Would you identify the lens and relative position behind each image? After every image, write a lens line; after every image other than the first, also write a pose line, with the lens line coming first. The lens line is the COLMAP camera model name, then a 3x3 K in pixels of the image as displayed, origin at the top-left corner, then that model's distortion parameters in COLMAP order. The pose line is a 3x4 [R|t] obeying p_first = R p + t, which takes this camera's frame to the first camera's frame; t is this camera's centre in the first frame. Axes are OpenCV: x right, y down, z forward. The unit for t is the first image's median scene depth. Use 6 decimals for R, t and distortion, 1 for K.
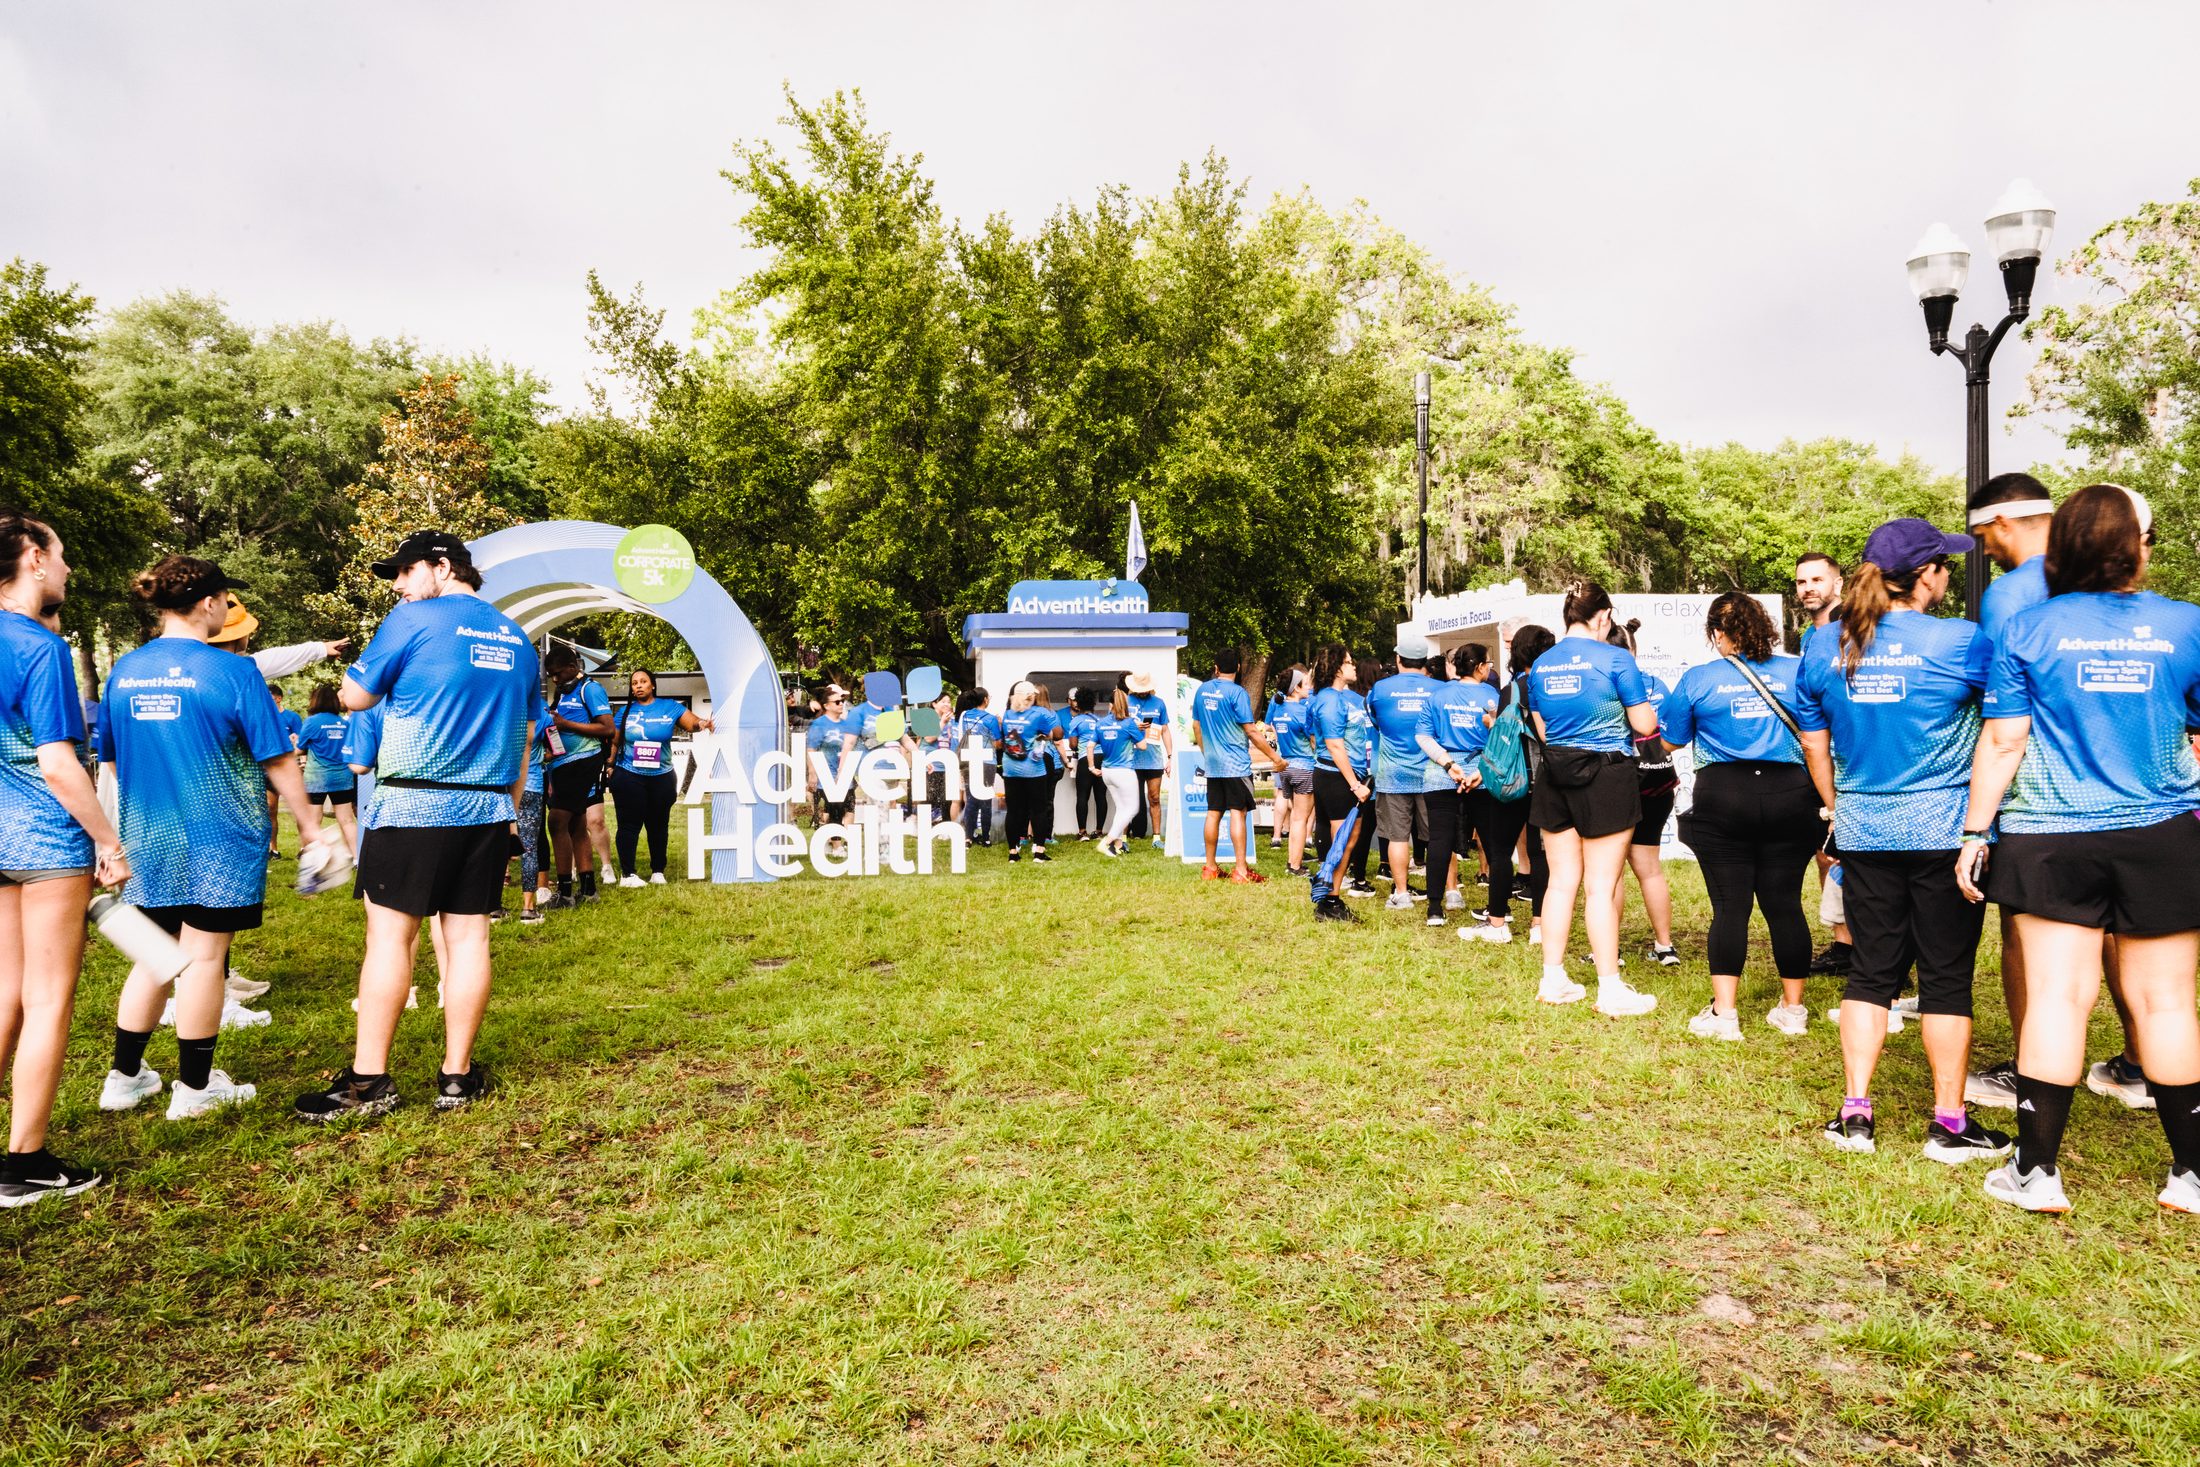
lens RADIAL K [[1370.9, 0, 1087.6], [0, 1370.9, 727.5], [0, 0, 1]] dist [-0.003061, -0.000559]
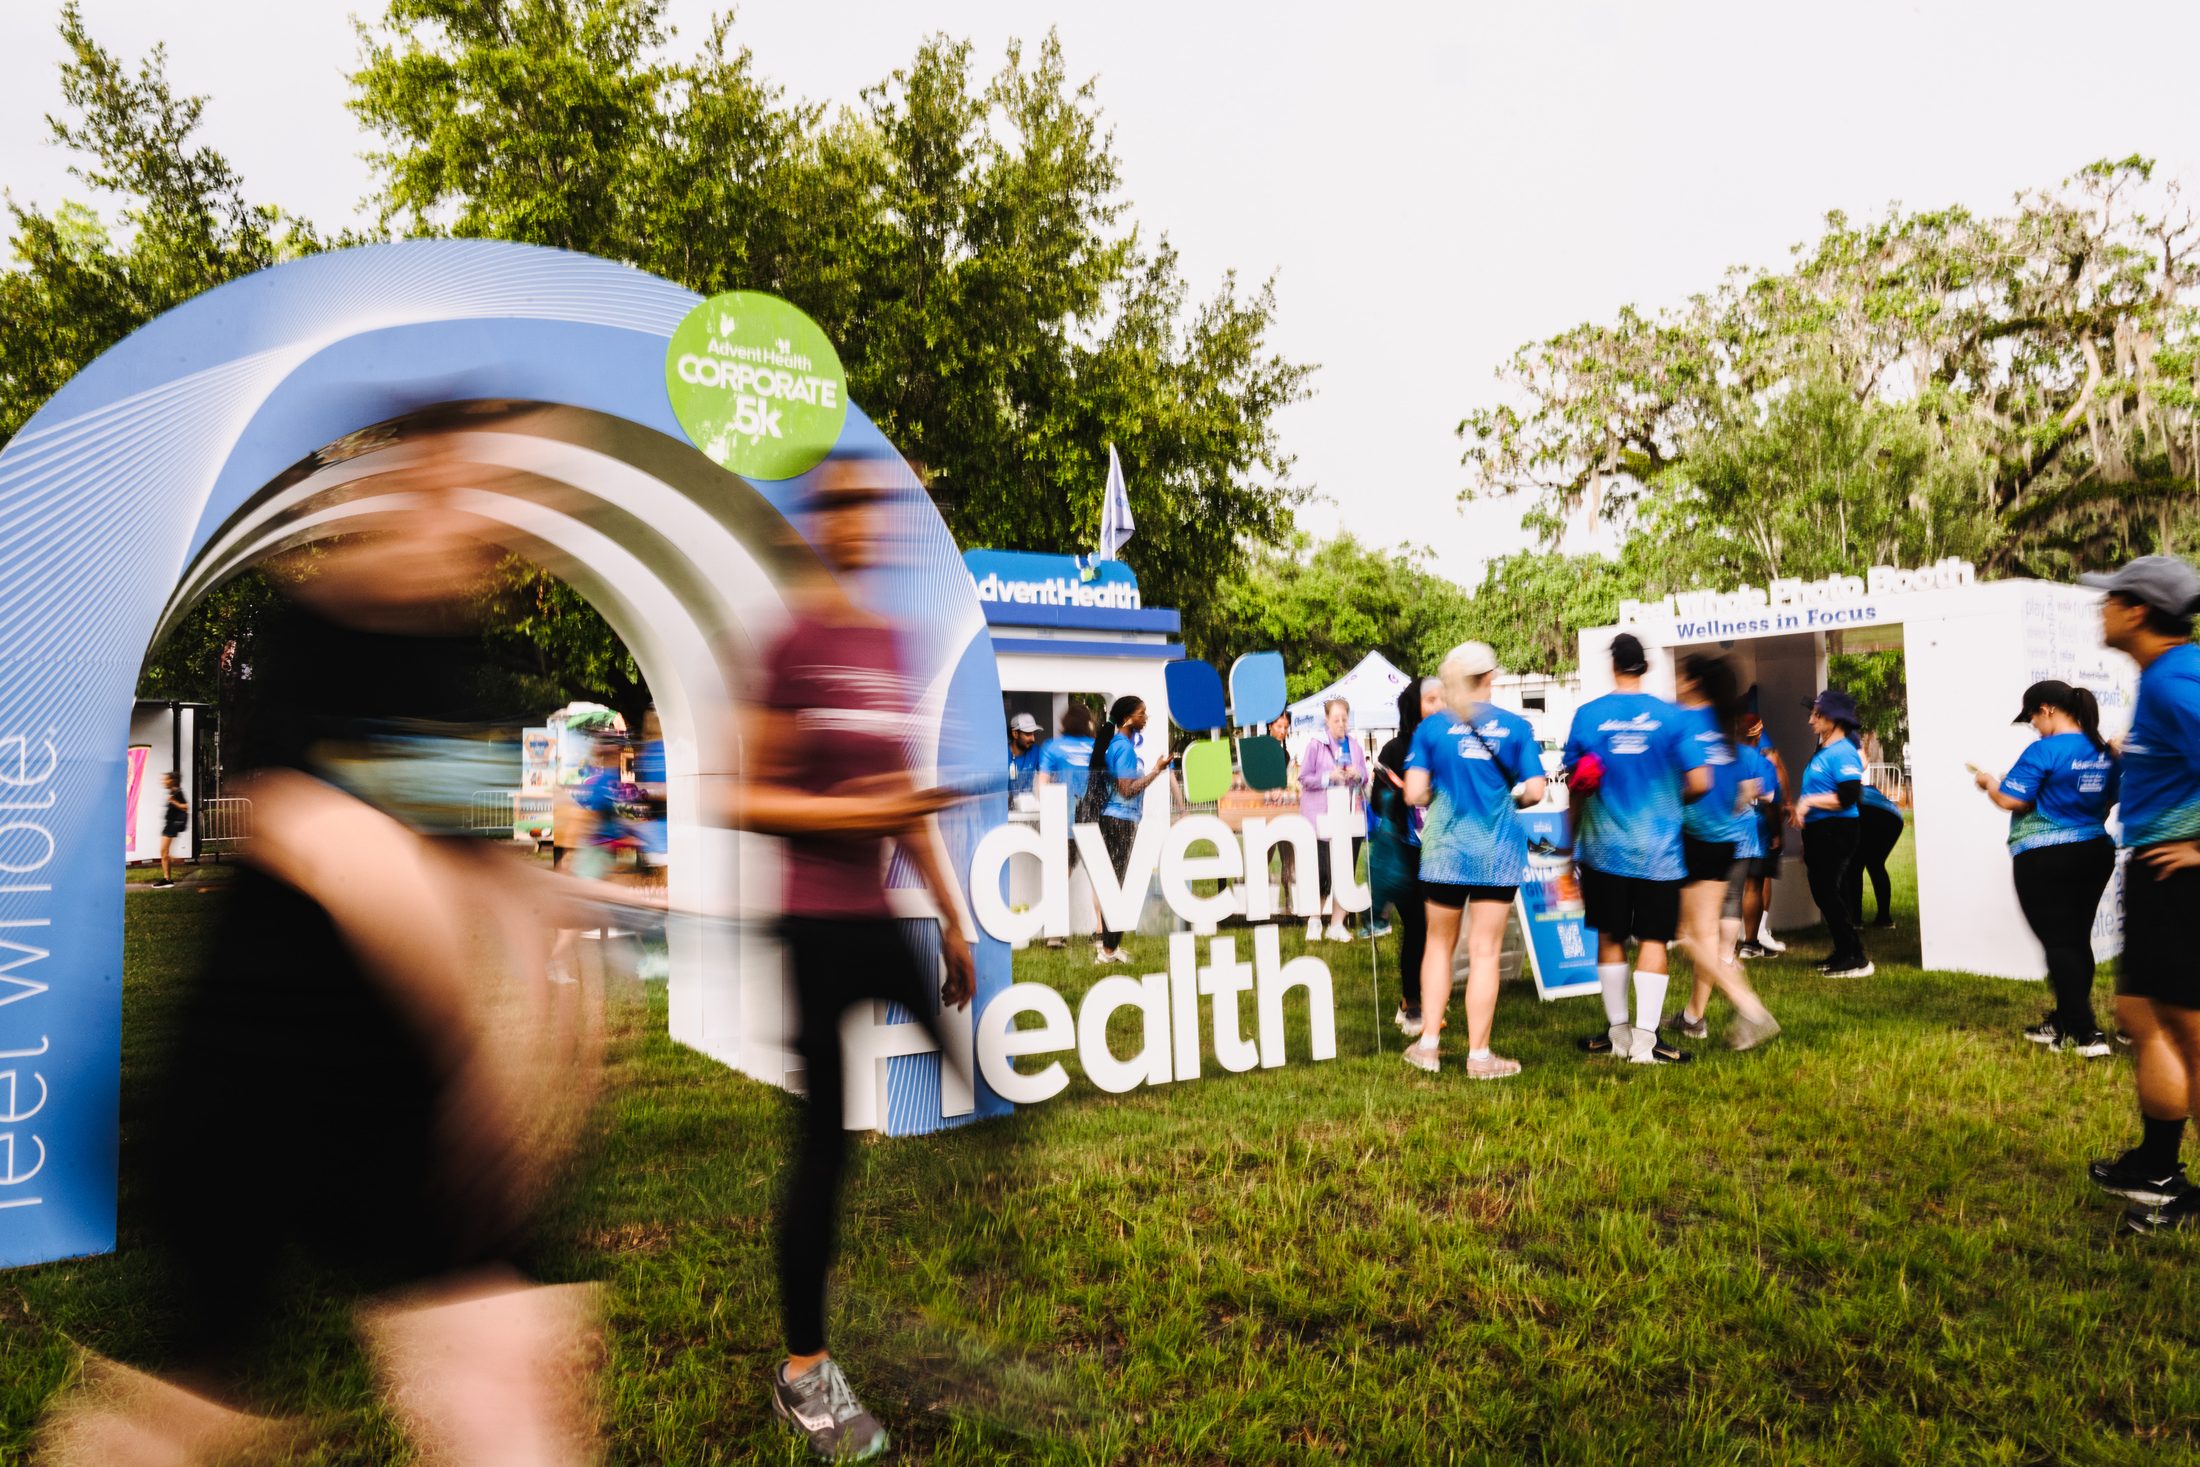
lens RADIAL K [[1370.9, 0, 1087.6], [0, 1370.9, 727.5], [0, 0, 1]] dist [-0.003061, -0.000559]
pose [[0.912074, 0.013130, 0.409815, -0.191303], [0.001494, 0.999374, -0.035344, 0.000448], [-0.410022, 0.032849, 0.911484, 0.280322]]
